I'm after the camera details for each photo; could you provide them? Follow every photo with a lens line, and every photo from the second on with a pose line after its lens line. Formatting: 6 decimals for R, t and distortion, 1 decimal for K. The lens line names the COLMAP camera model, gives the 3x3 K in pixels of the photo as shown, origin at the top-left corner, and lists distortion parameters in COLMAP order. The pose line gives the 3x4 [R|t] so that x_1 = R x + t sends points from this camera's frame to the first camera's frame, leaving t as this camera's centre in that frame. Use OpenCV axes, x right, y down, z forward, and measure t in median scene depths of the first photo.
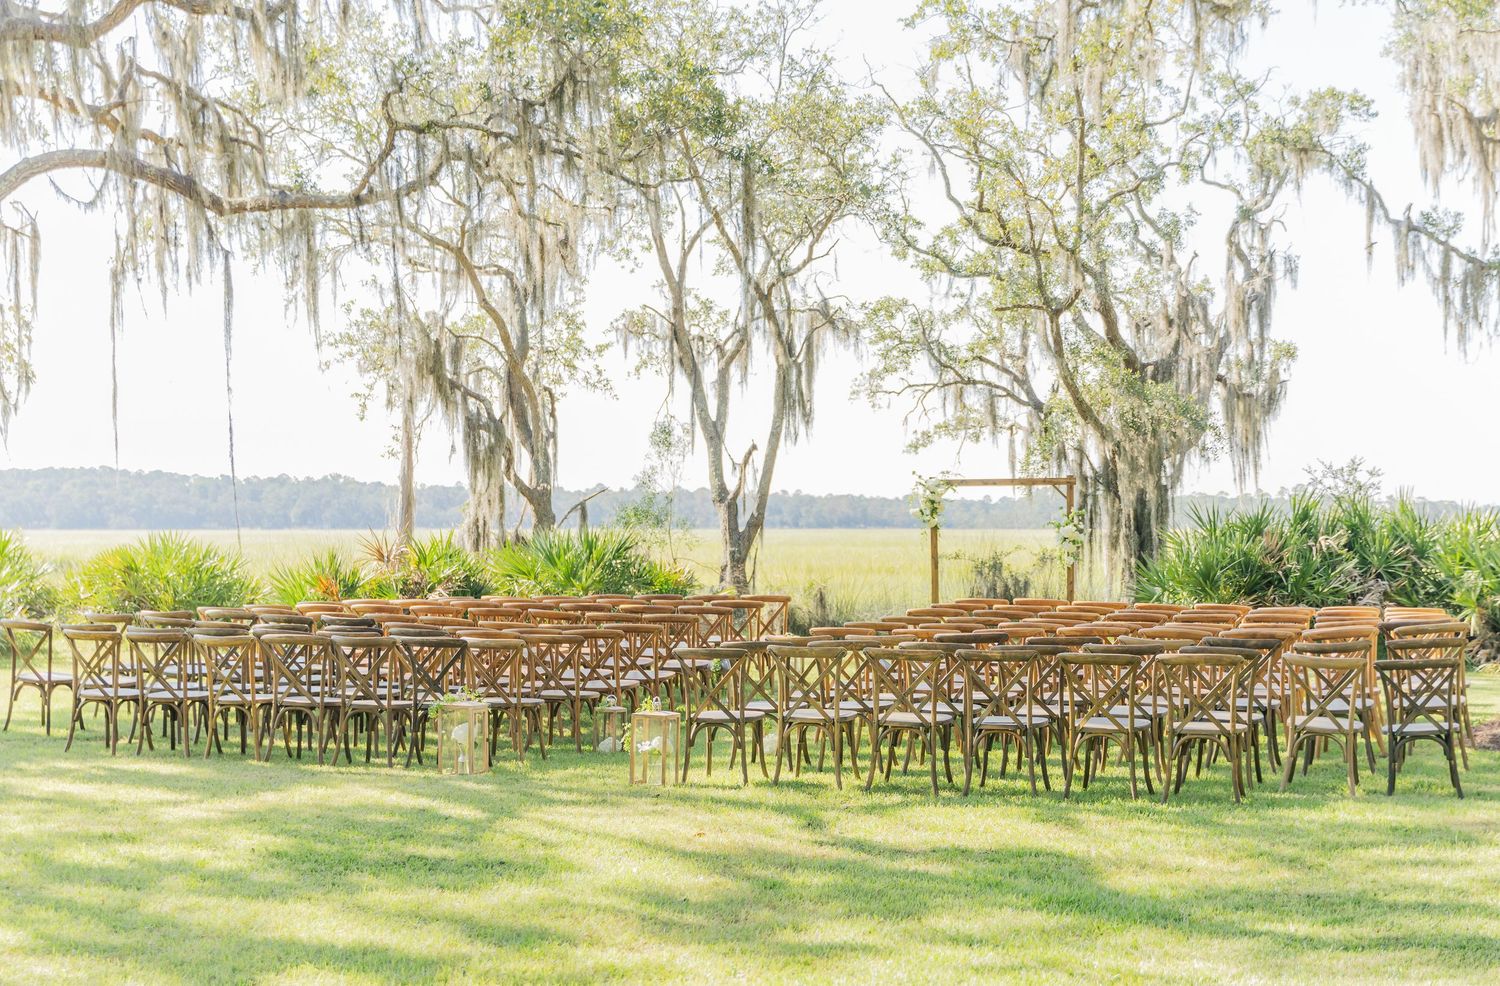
lens RADIAL K [[1991.7, 0, 786.2], [0, 1991.7, 493.5], [0, 0, 1]] dist [-0.039167, -0.084711]
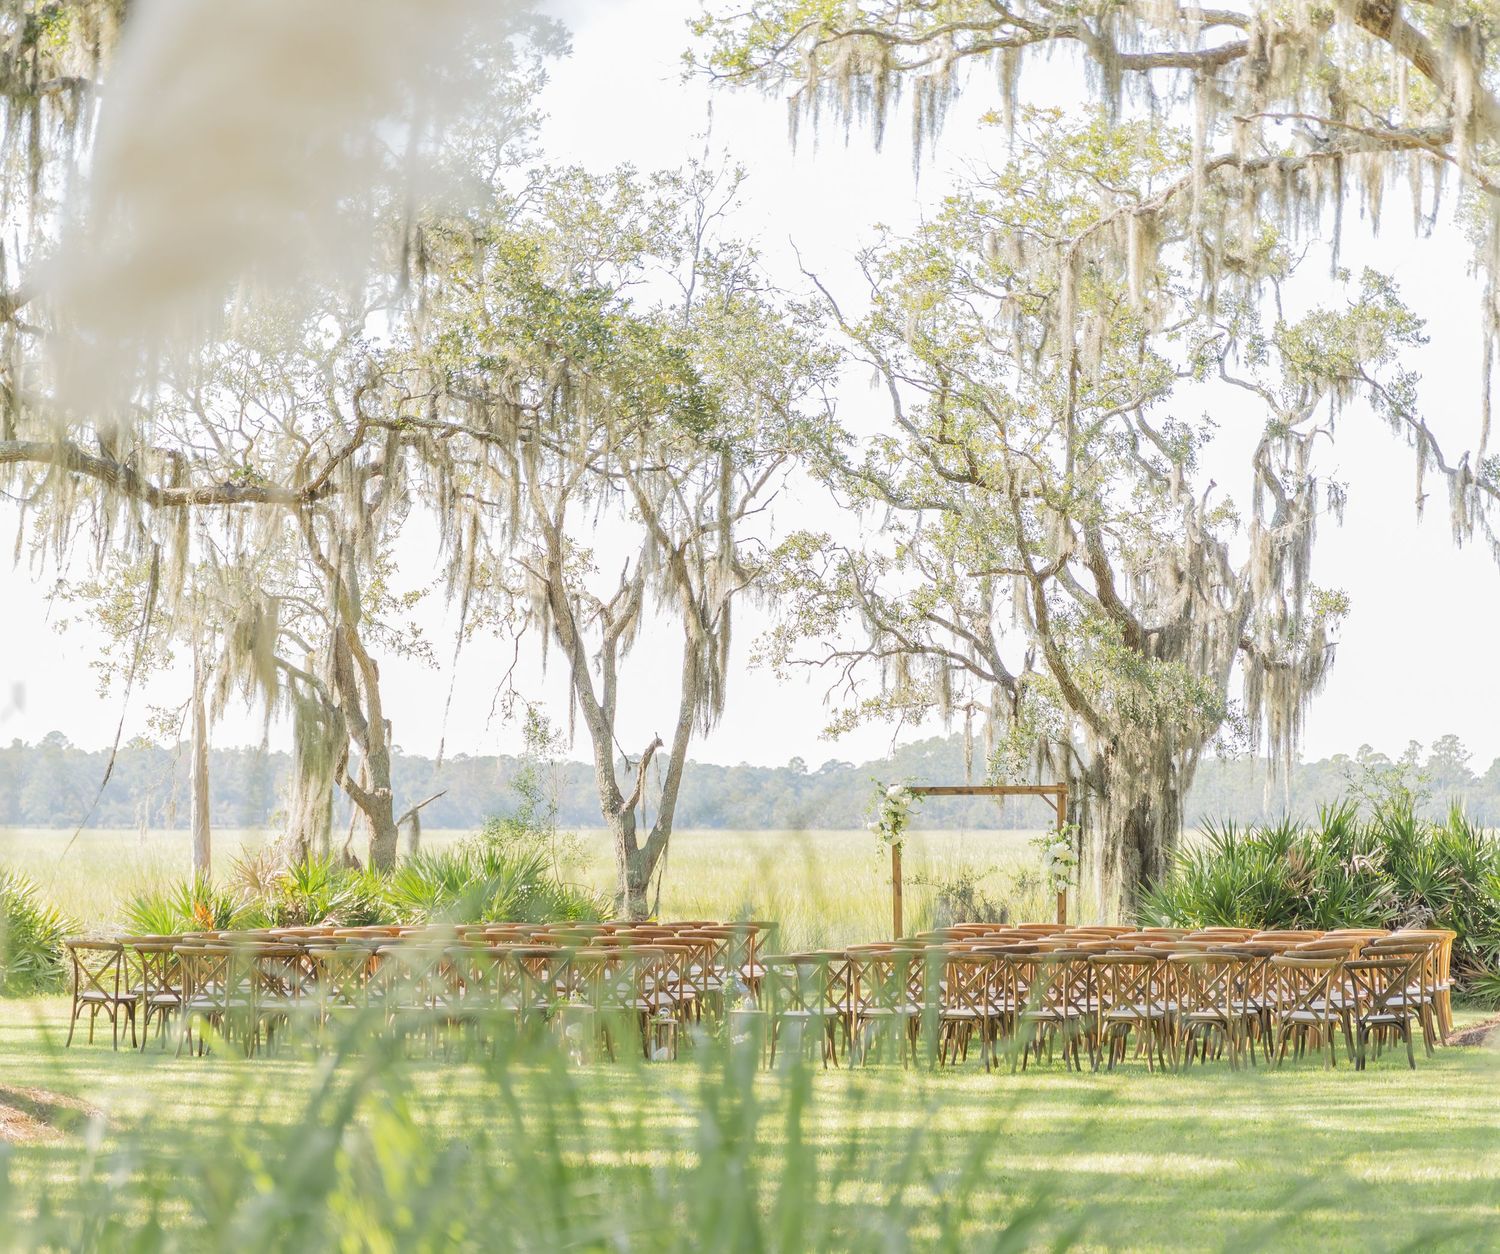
lens RADIAL K [[4117.3, 0, 750.0], [0, 4117.3, 627.0], [0, 0, 1]] dist [-0.145387, 0.254099]
pose [[0.996275, 0.003590, 0.086160, -0.117942], [-0.000870, 0.999501, -0.031586, -0.017142], [-0.086231, 0.031393, 0.995780, -0.613078]]
